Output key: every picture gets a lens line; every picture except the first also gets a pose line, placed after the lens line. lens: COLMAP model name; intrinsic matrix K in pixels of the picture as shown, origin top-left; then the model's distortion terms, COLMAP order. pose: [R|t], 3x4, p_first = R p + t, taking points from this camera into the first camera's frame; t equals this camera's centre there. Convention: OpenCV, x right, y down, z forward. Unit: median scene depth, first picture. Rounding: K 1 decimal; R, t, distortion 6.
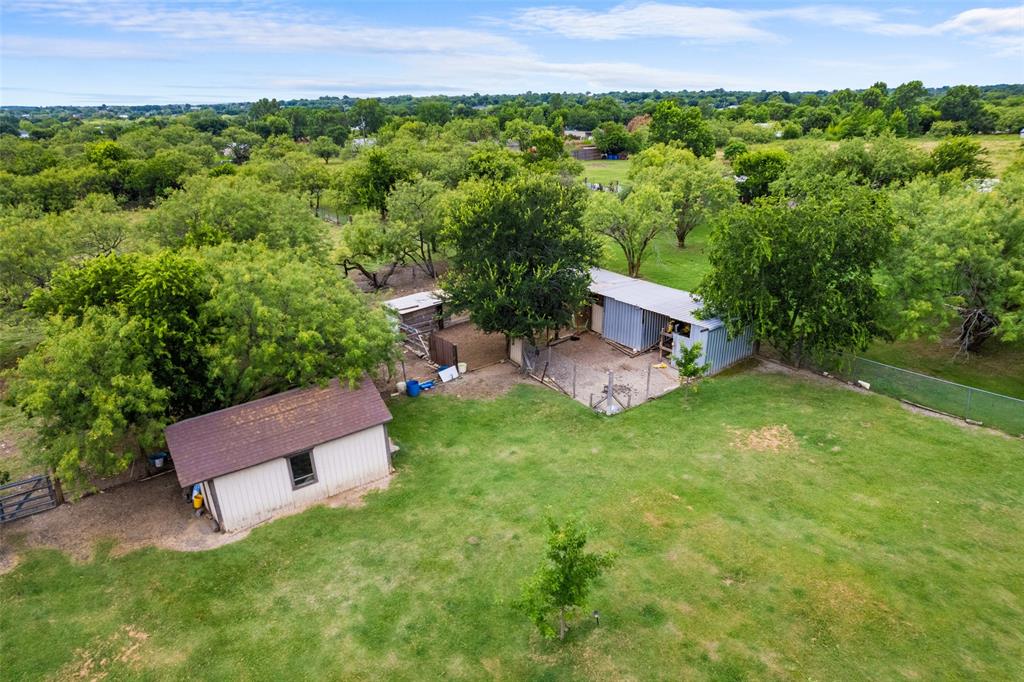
lens RADIAL K [[655.1, 0, 512.0], [0, 655.1, 341.0], [0, 0, 1]] dist [-0.076946, 0.069392]
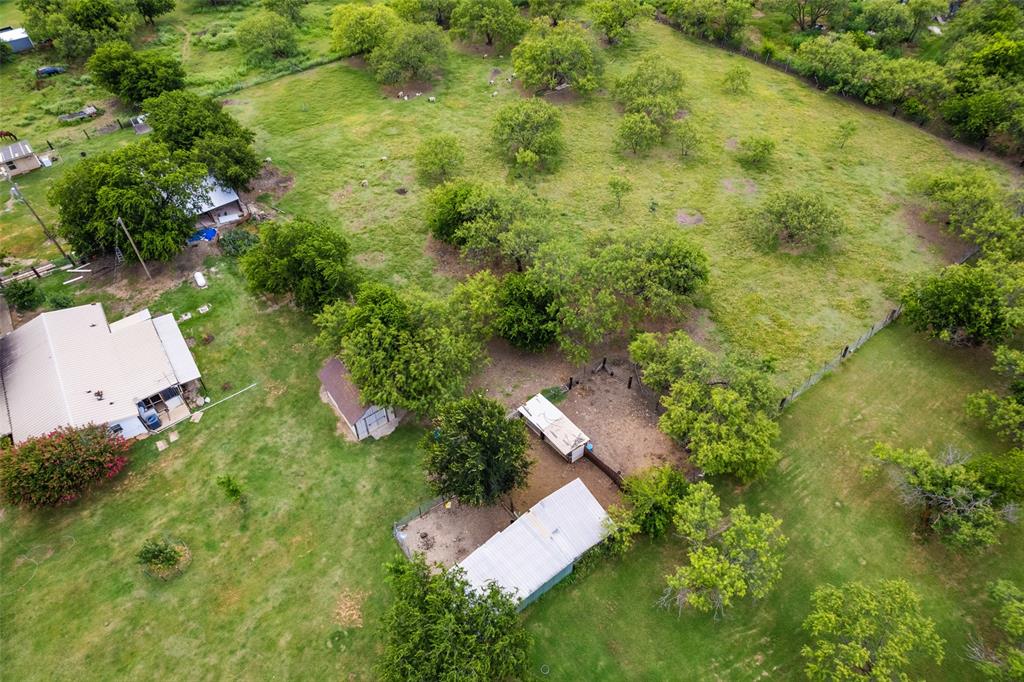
lens RADIAL K [[655.1, 0, 512.0], [0, 655.1, 341.0], [0, 0, 1]] dist [-0.076946, 0.069392]
pose [[0.012219, 0.747098, -0.664602, 0.916776], [-0.337077, 0.628825, 0.700684, -1.527990], [0.941398, 0.215460, 0.259513, 0.716263]]
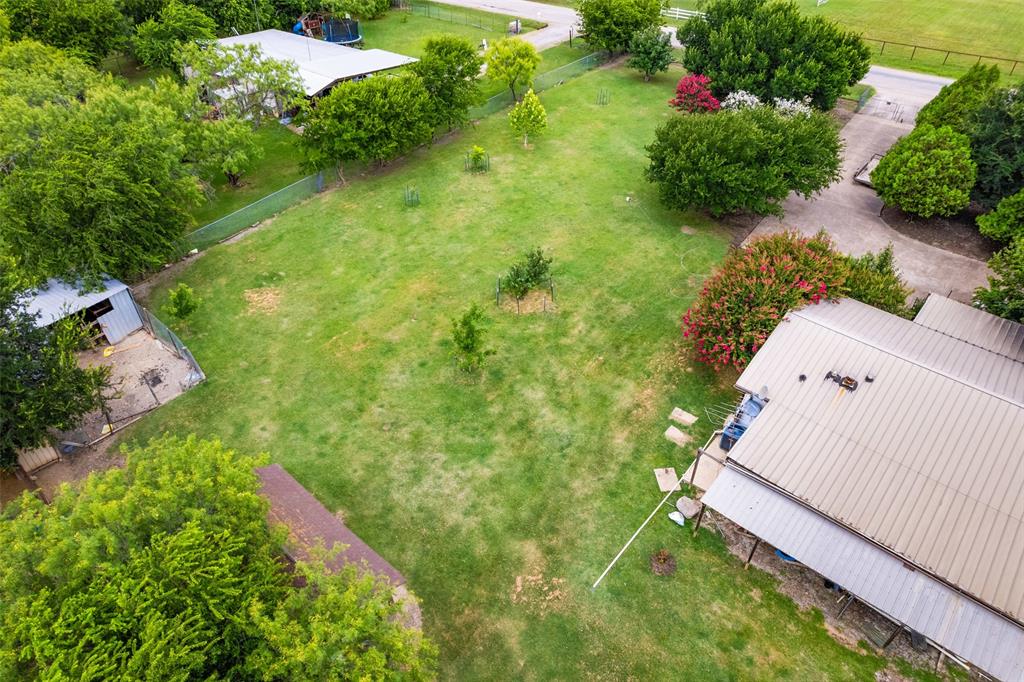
lens RADIAL K [[655.1, 0, 512.0], [0, 655.1, 341.0], [0, 0, 1]] dist [-0.076946, 0.069392]
pose [[-0.247092, -0.594135, 0.765473, -0.778896], [0.356960, 0.678602, 0.641934, -0.445753], [-0.900847, 0.431860, 0.044405, 0.438205]]
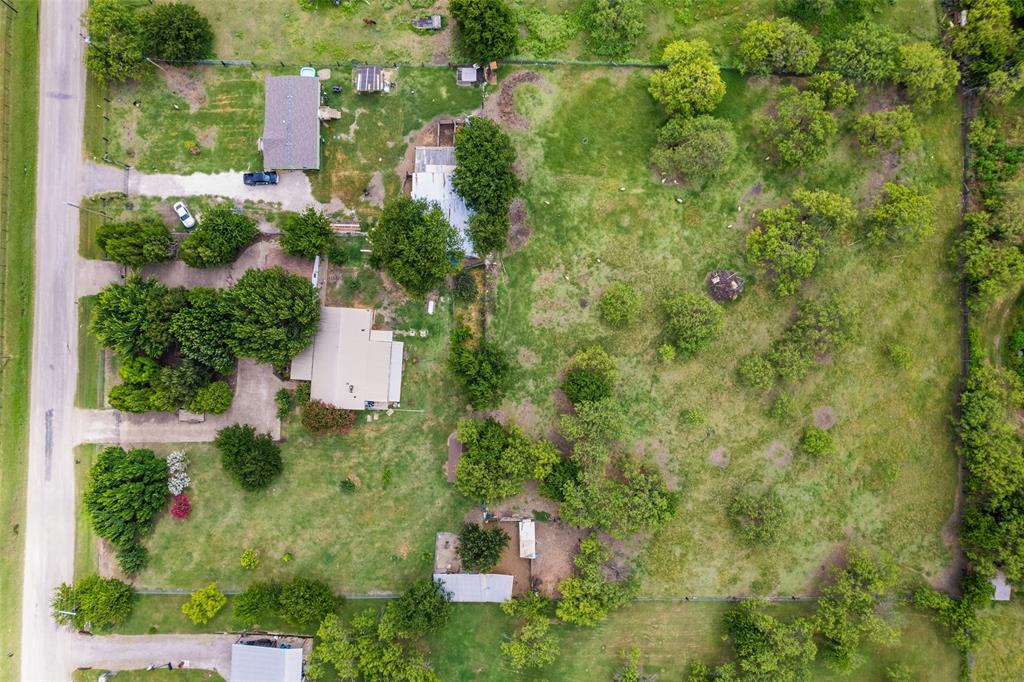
lens RADIAL K [[655.1, 0, 512.0], [0, 655.1, 341.0], [0, 0, 1]] dist [-0.076946, 0.069392]
pose [[-0.613421, 0.789598, 0.015802, -1.083735], [-0.266809, -0.226027, 0.936870, -3.360094], [0.743322, 0.570479, 0.349322, -0.685429]]
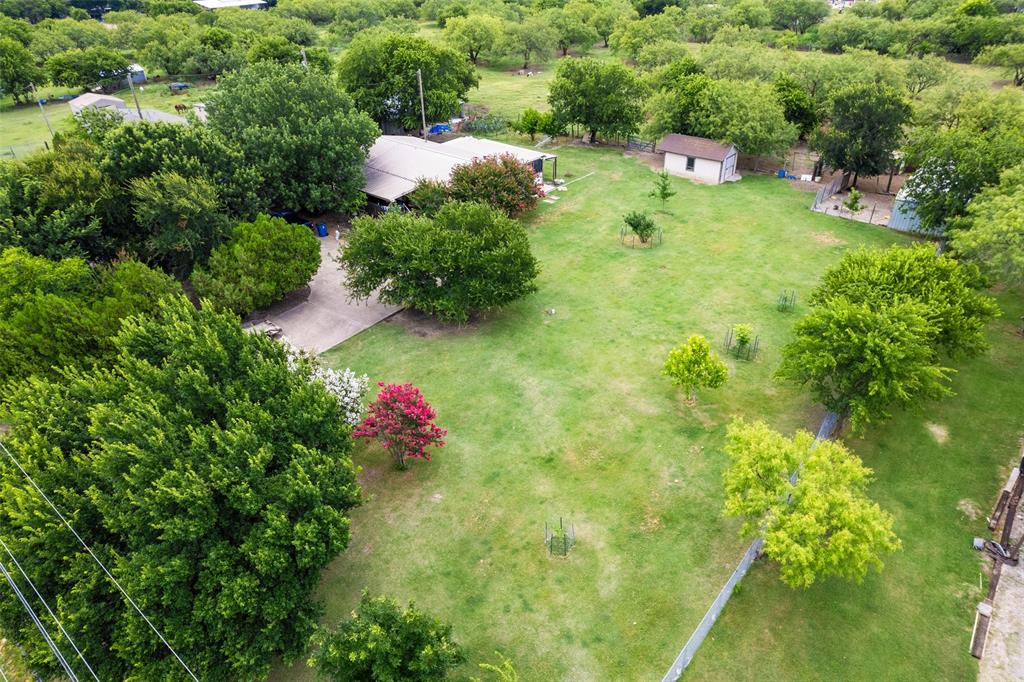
lens RADIAL K [[655.1, 0, 512.0], [0, 655.1, 341.0], [0, 0, 1]] dist [-0.076946, 0.069392]
pose [[0.227306, 0.536706, -0.812575, 1.723472], [-0.322970, 0.828739, 0.457036, -0.159006], [0.918707, 0.158550, 0.361717, -0.481873]]
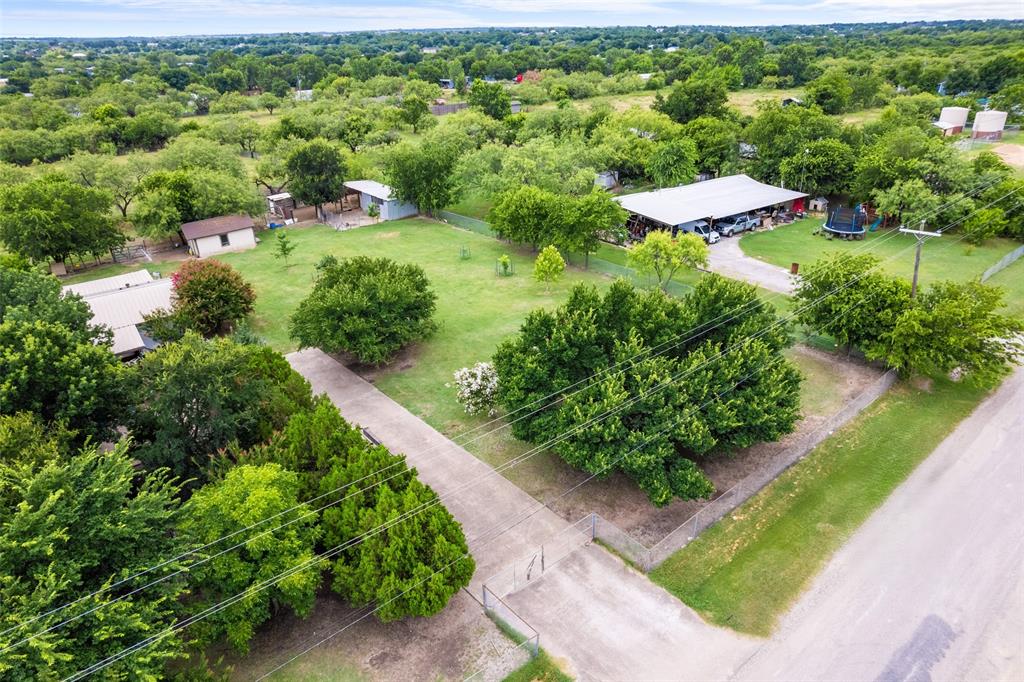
lens RADIAL K [[655.1, 0, 512.0], [0, 655.1, 341.0], [0, 0, 1]] dist [-0.076946, 0.069392]
pose [[0.999281, -0.014650, 0.034961, 0.741167], [0.011429, 0.995820, 0.090616, 0.324427], [-0.036142, -0.090151, 0.995272, -1.722007]]
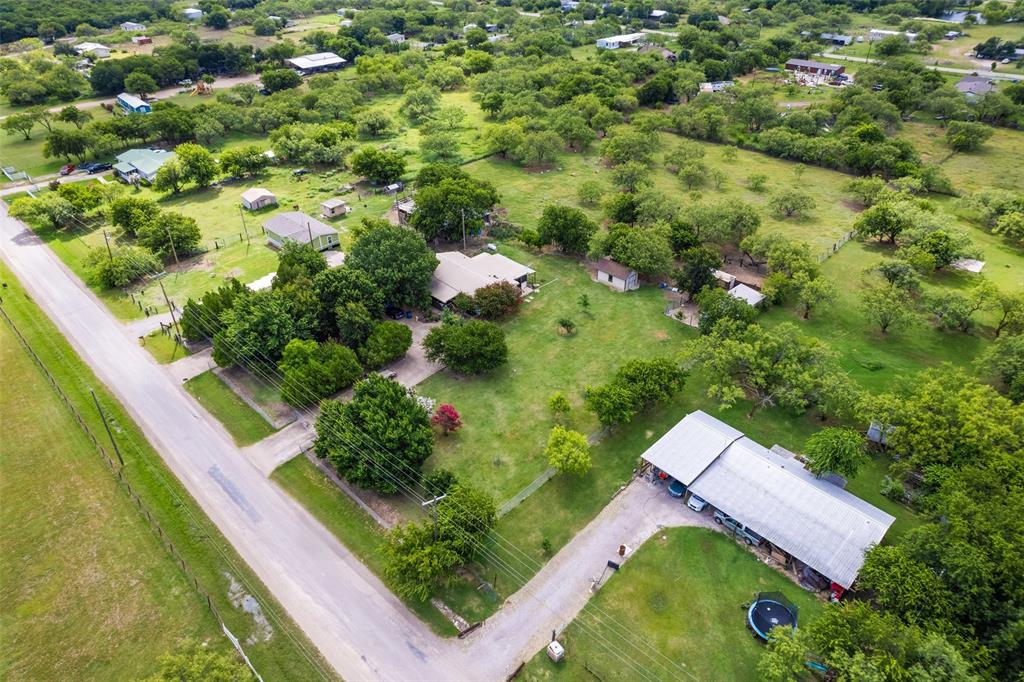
lens RADIAL K [[655.1, 0, 512.0], [0, 655.1, 341.0], [0, 0, 1]] dist [-0.076946, 0.069392]
pose [[0.154363, 0.567726, -0.808615, 3.077364], [-0.336935, 0.799613, 0.497086, -1.311714], [0.928788, 0.195719, 0.314717, -0.950993]]
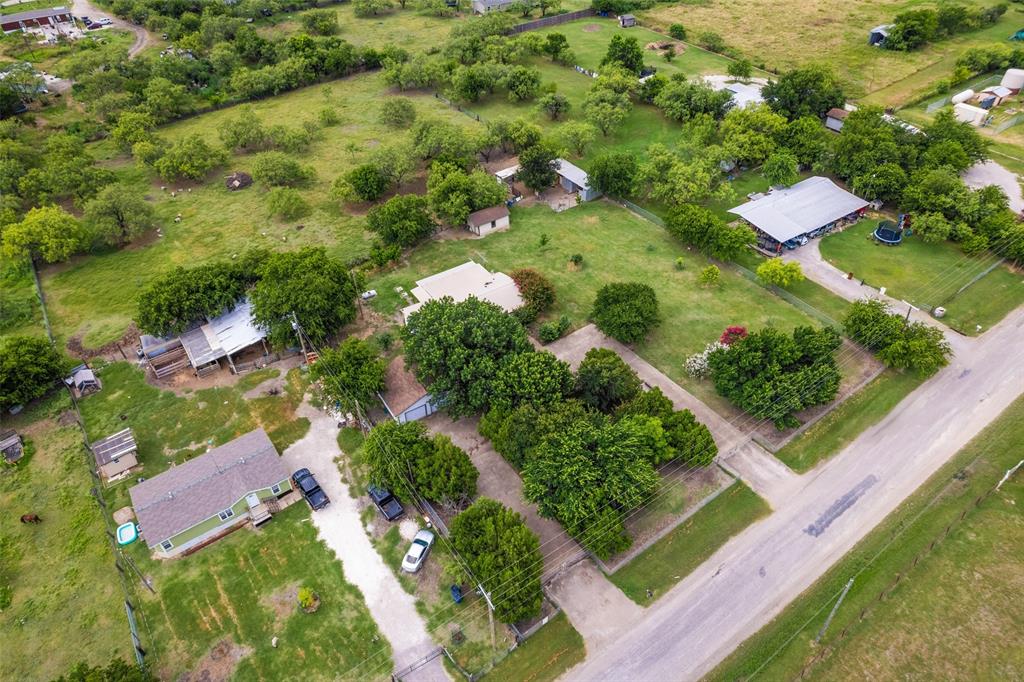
lens RADIAL K [[655.1, 0, 512.0], [0, 655.1, 341.0], [0, 0, 1]] dist [-0.076946, 0.069392]
pose [[0.999628, 0.021546, -0.016698, -0.059564], [-0.014036, 0.931963, 0.362282, -0.614235], [0.023368, -0.361913, 0.931919, -3.125879]]
